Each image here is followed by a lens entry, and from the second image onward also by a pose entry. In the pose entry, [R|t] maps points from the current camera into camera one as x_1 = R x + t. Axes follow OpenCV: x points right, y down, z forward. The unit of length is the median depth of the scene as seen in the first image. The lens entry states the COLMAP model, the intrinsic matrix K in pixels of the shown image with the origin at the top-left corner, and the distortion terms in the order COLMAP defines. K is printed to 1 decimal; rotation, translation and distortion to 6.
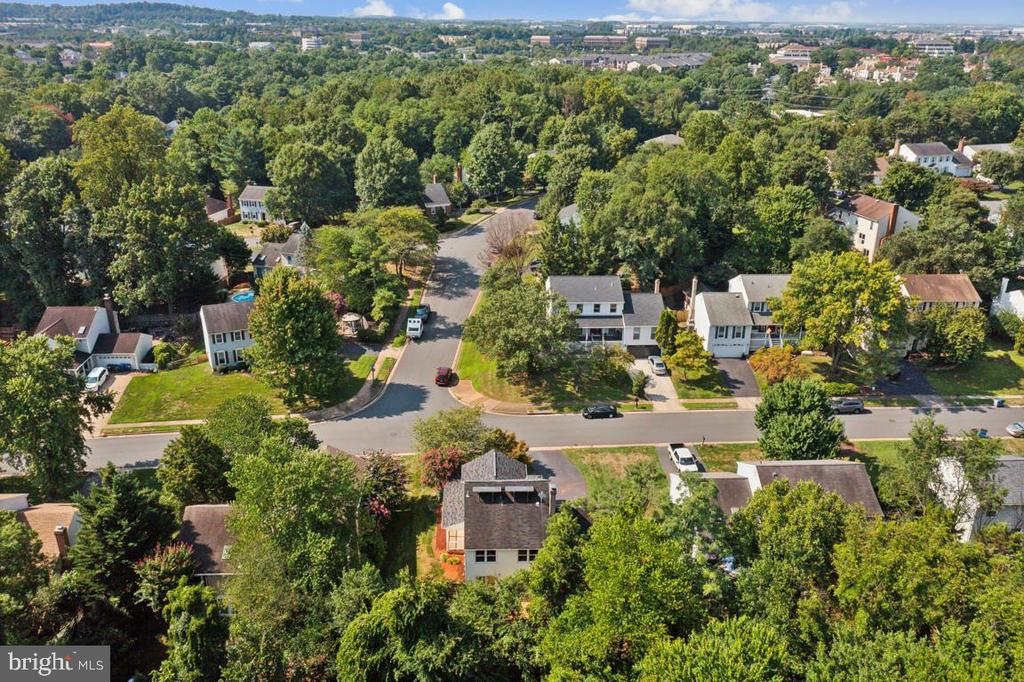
lens RADIAL K [[825.7, 0, 512.4], [0, 825.7, 339.6], [0, 0, 1]] dist [-0.011453, 0.004438]
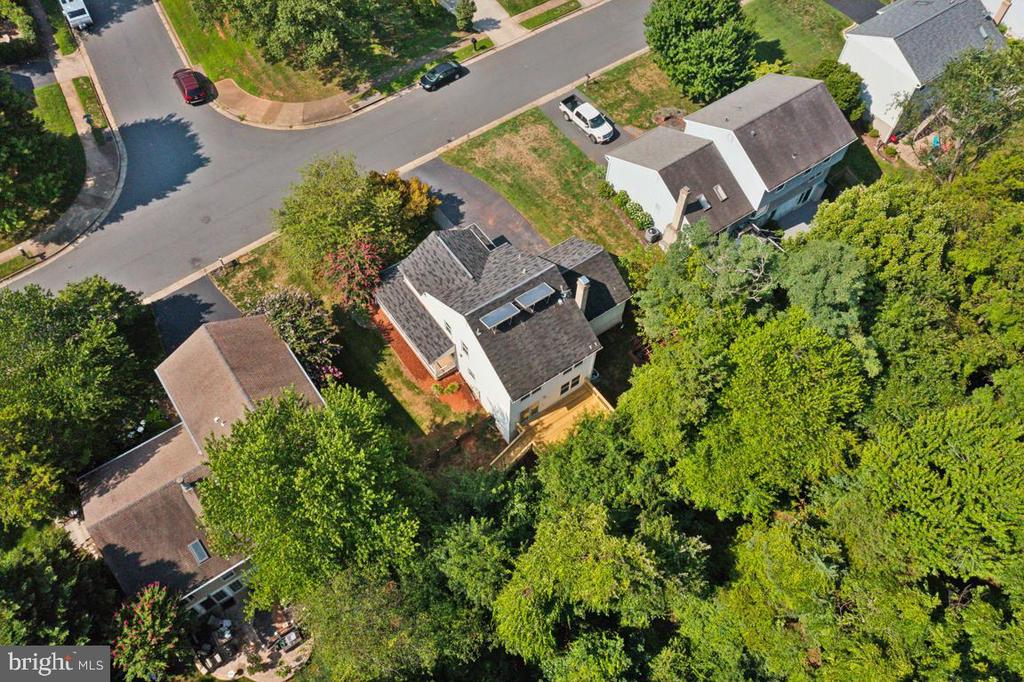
lens RADIAL K [[825.7, 0, 511.7], [0, 825.7, 342.7], [0, 0, 1]] dist [-0.011453, 0.004438]
pose [[0.837765, -0.452257, 0.305963, -0.174371], [0.188795, 0.765699, 0.614867, -0.170374], [-0.512354, -0.457350, 0.726860, 0.298063]]
